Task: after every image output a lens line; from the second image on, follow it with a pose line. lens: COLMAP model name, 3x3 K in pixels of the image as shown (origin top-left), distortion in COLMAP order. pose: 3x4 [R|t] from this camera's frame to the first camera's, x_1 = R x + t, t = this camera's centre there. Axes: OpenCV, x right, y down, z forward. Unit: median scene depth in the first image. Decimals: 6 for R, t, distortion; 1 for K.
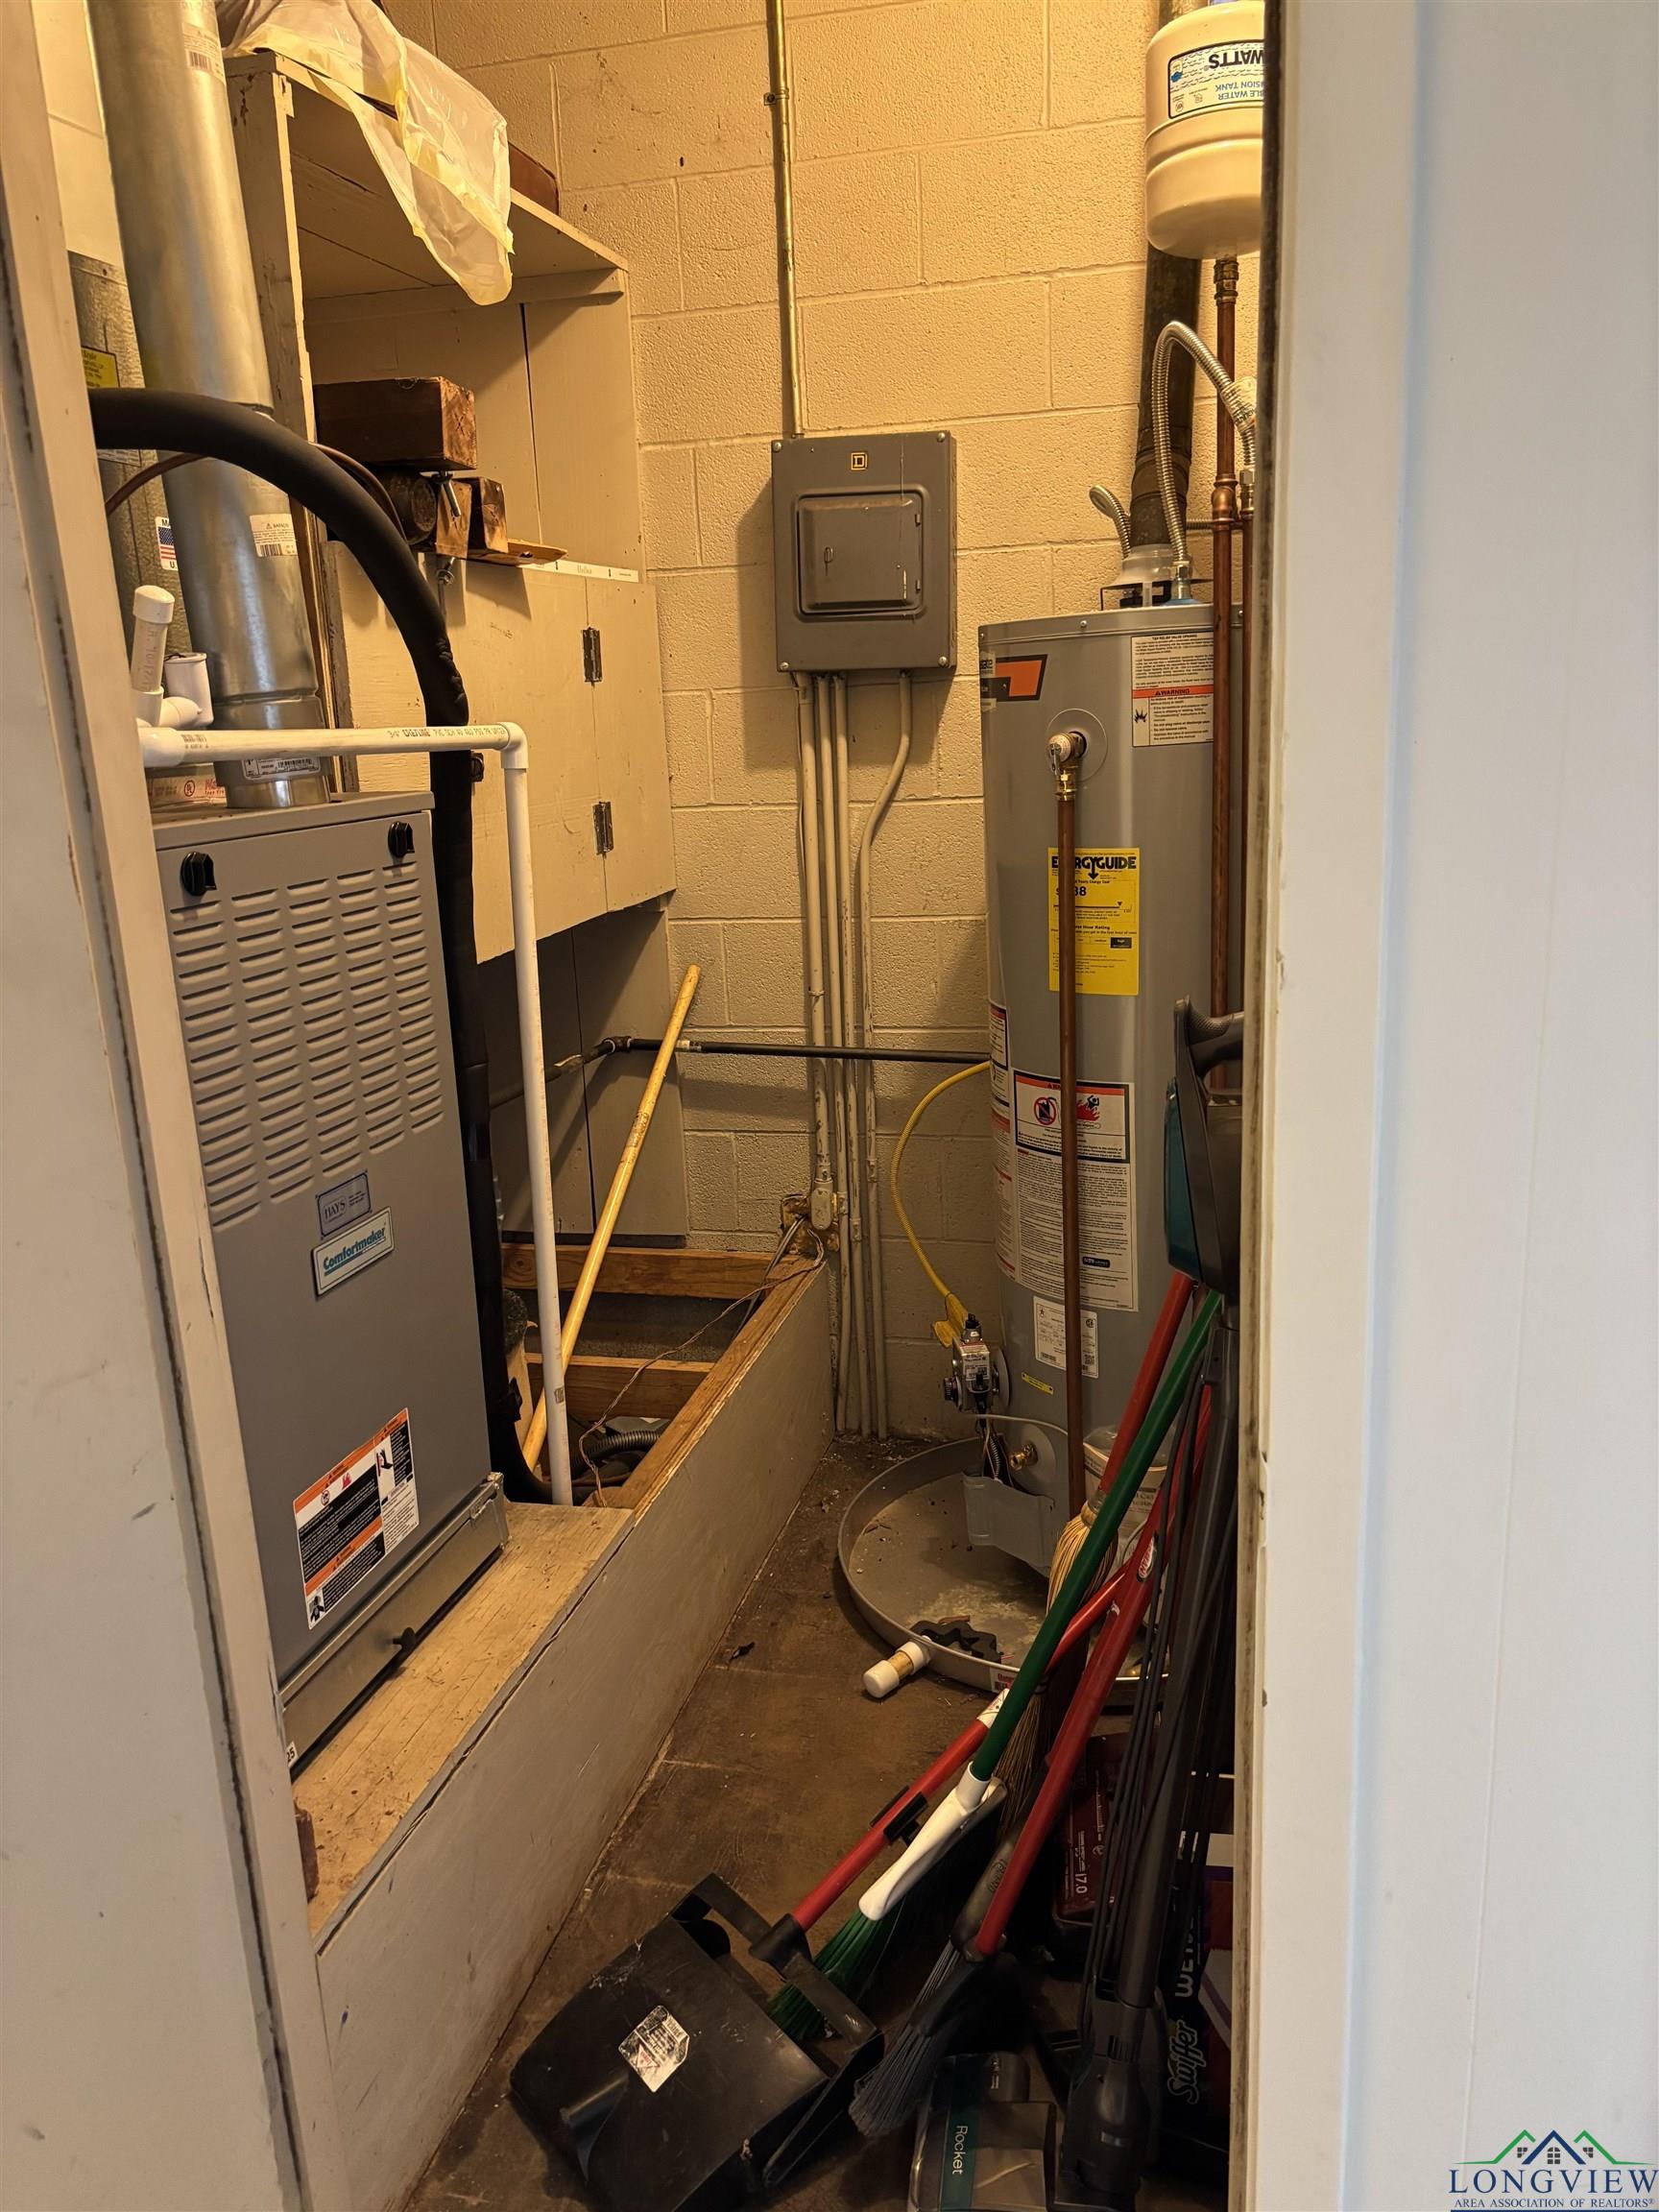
lens RADIAL K [[1668.7, 0, 836.6], [0, 1668.7, 1099.8], [0, 0, 1]] dist [0.016122, -0.028493]
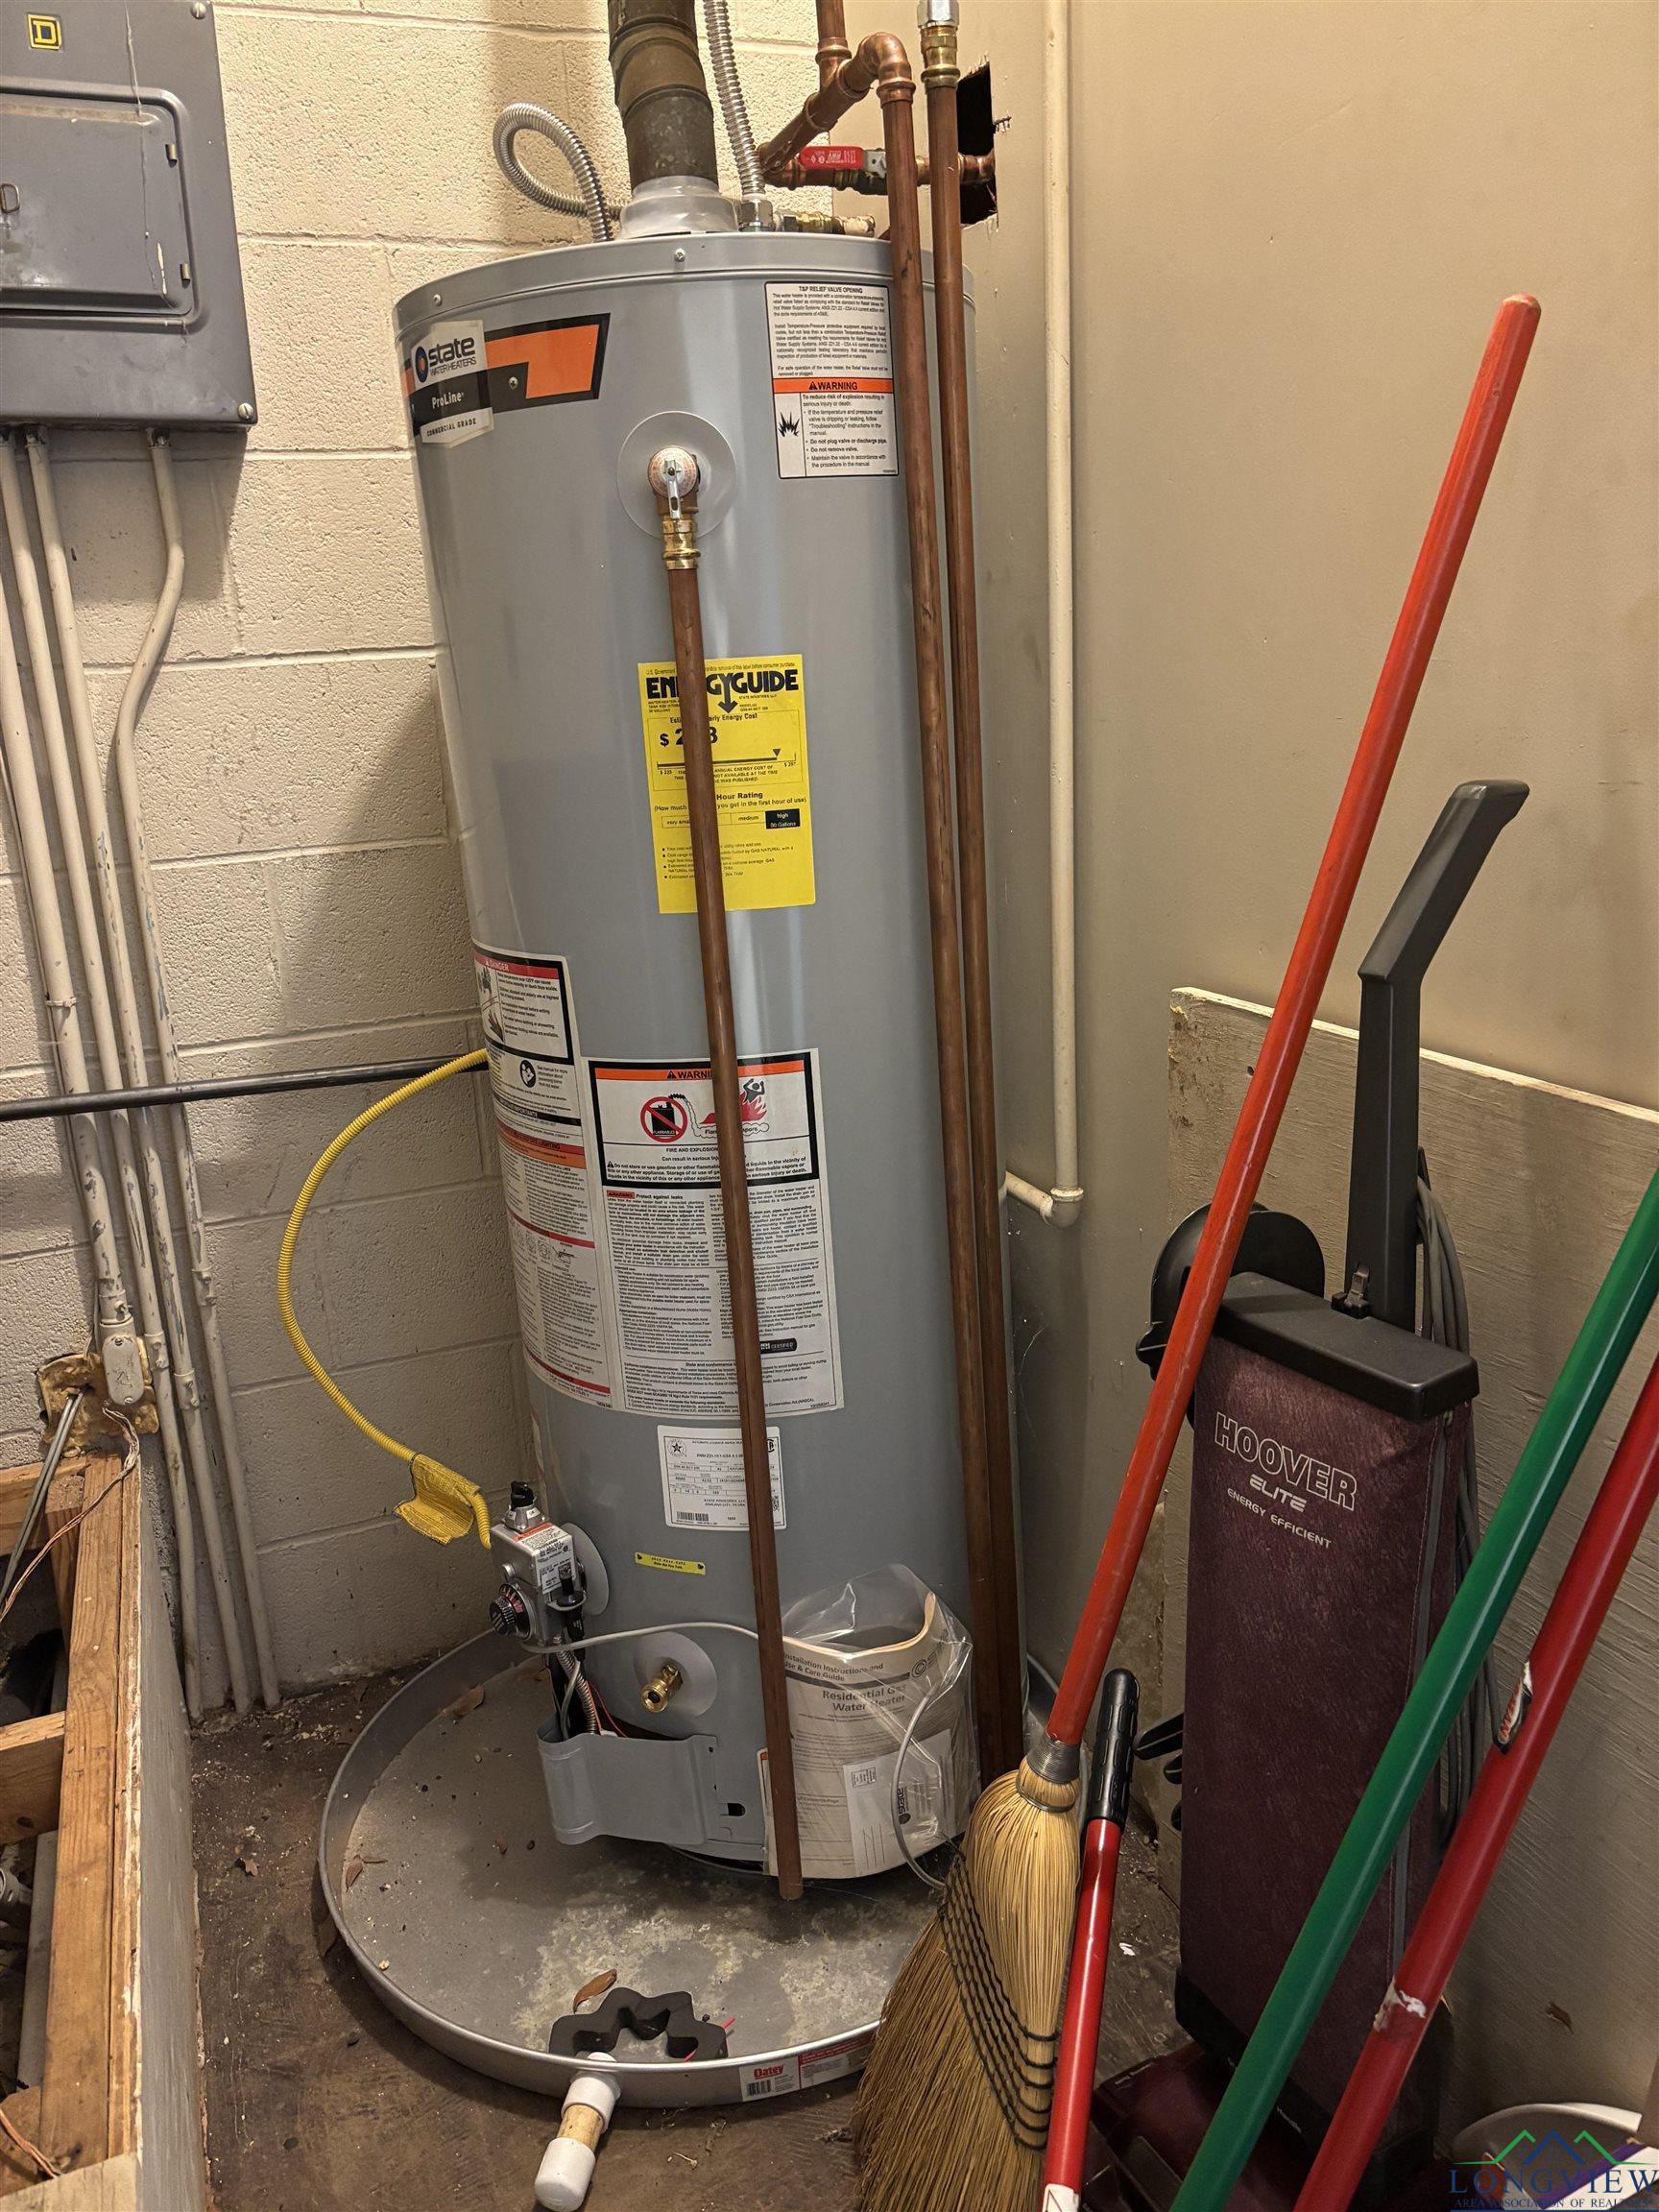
lens RADIAL K [[1668.7, 0, 836.6], [0, 1668.7, 1099.8], [0, 0, 1]] dist [0.016122, -0.028493]
pose [[0.808445, -0.155201, 0.567741, -0.177831], [0.162422, 0.985980, 0.038249, -0.014027], [-0.565717, 0.061292, 0.822318, 0.518786]]
